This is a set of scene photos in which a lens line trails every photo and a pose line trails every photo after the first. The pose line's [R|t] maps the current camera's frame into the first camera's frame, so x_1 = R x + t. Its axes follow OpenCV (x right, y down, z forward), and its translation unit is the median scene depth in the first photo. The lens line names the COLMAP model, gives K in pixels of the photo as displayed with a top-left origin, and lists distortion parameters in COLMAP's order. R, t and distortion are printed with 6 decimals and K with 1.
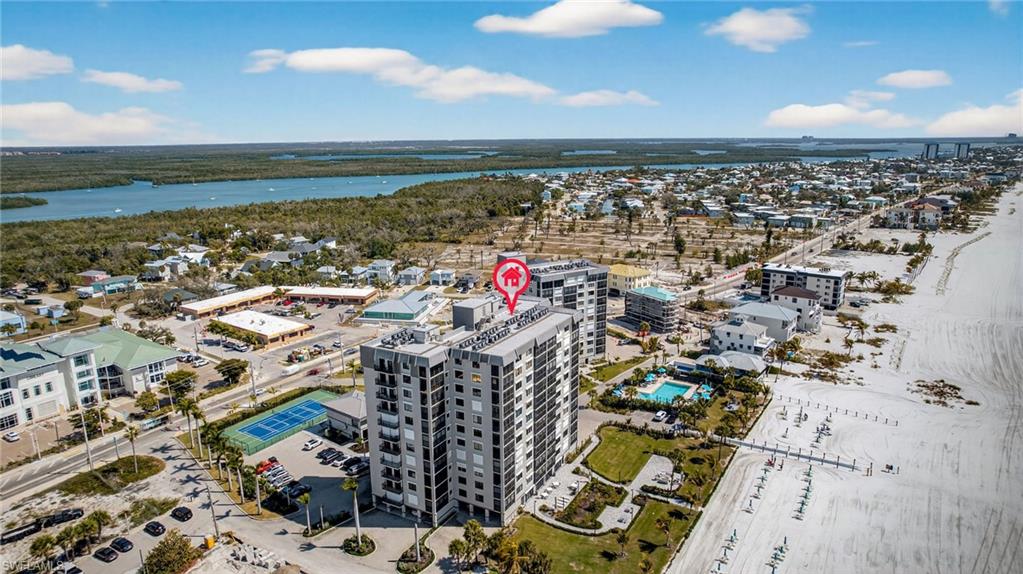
lens RADIAL K [[654.1, 0, 511.5], [0, 654.1, 287.0], [0, 0, 1]] dist [-0.026503, 0.004313]
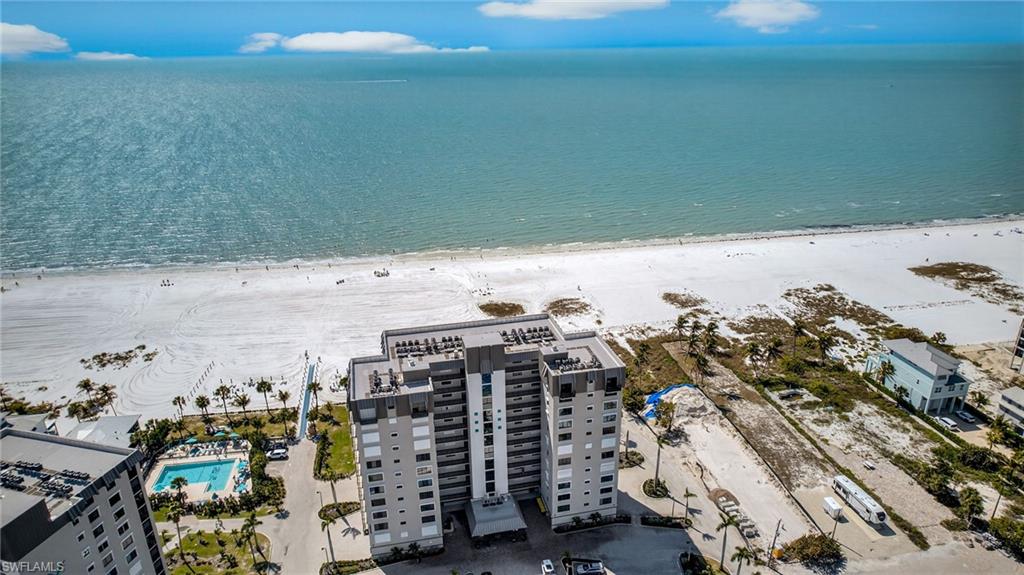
lens RADIAL K [[654.8, 0, 512.0], [0, 654.8, 287.5], [0, 0, 1]] dist [-0.026503, 0.004313]
pose [[-0.664403, -0.244347, 0.706302, -0.471405], [0.189426, 0.859131, 0.475407, -0.305225], [-0.722970, 0.449654, -0.524524, 0.962660]]
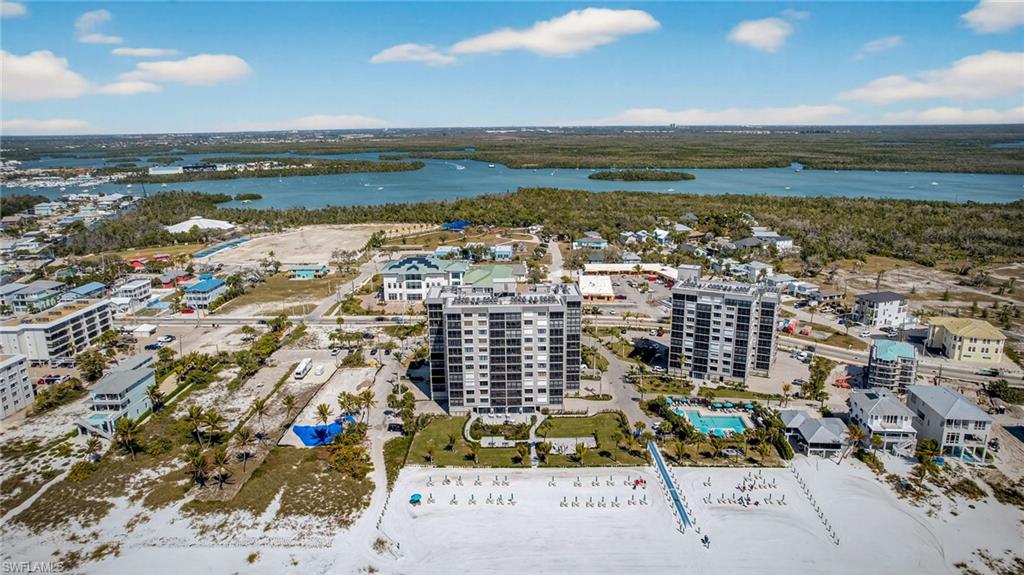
lens RADIAL K [[654.8, 0, 512.0], [0, 654.8, 287.5], [0, 0, 1]] dist [-0.026503, 0.004313]
pose [[0.505607, 0.213969, -0.835810, 0.832259], [-0.187345, 0.972872, 0.135726, -0.115495], [0.842178, 0.087961, 0.531977, 0.148963]]
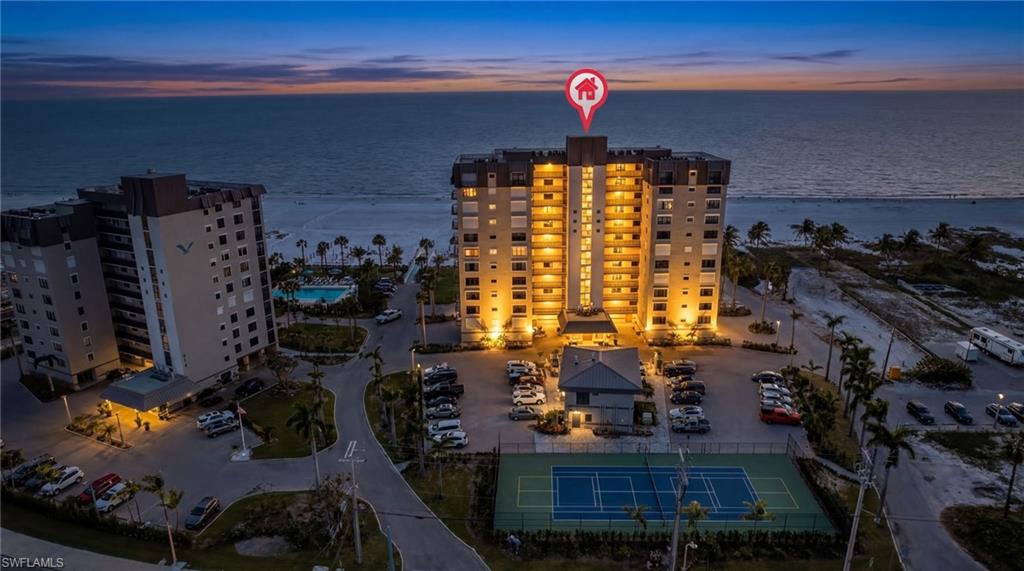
lens RADIAL K [[674.2, 0, 525.1], [0, 674.2, 284.6], [0, 0, 1]] dist [-0.008452, 0.000592]
pose [[-0.512883, -0.214330, 0.831273, -0.561269], [0.198744, 0.912378, 0.357864, -0.095071], [-0.835136, 0.348752, -0.425346, 1.050281]]
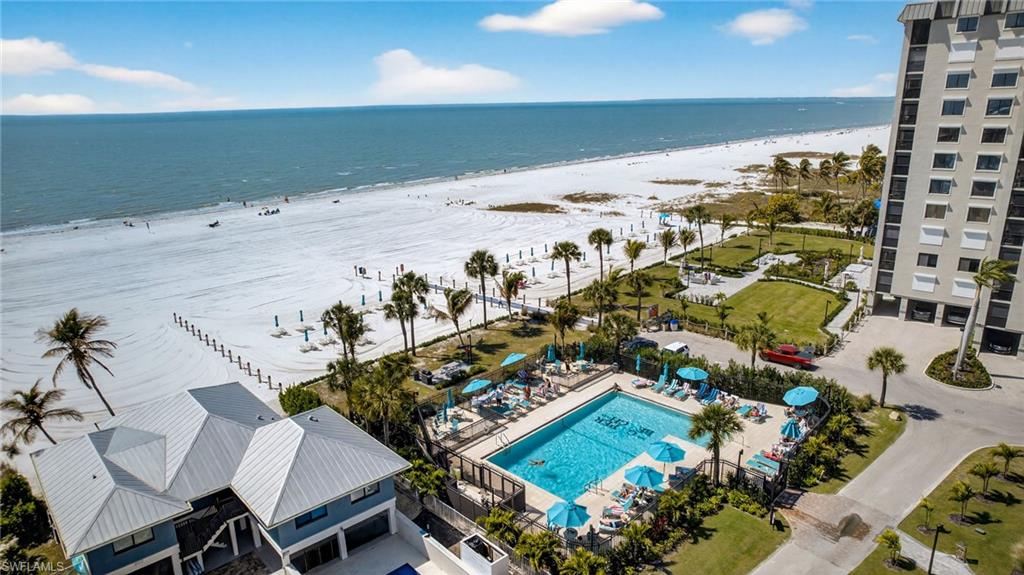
lens RADIAL K [[654.8, 0, 512.0], [0, 654.8, 287.5], [0, 0, 1]] dist [-0.026503, 0.004313]
pose [[-0.980211, -0.030573, 0.195579, 0.207191], [0.063876, 0.886300, 0.458684, -0.010987], [-0.187365, 0.462100, -0.866809, 1.133262]]
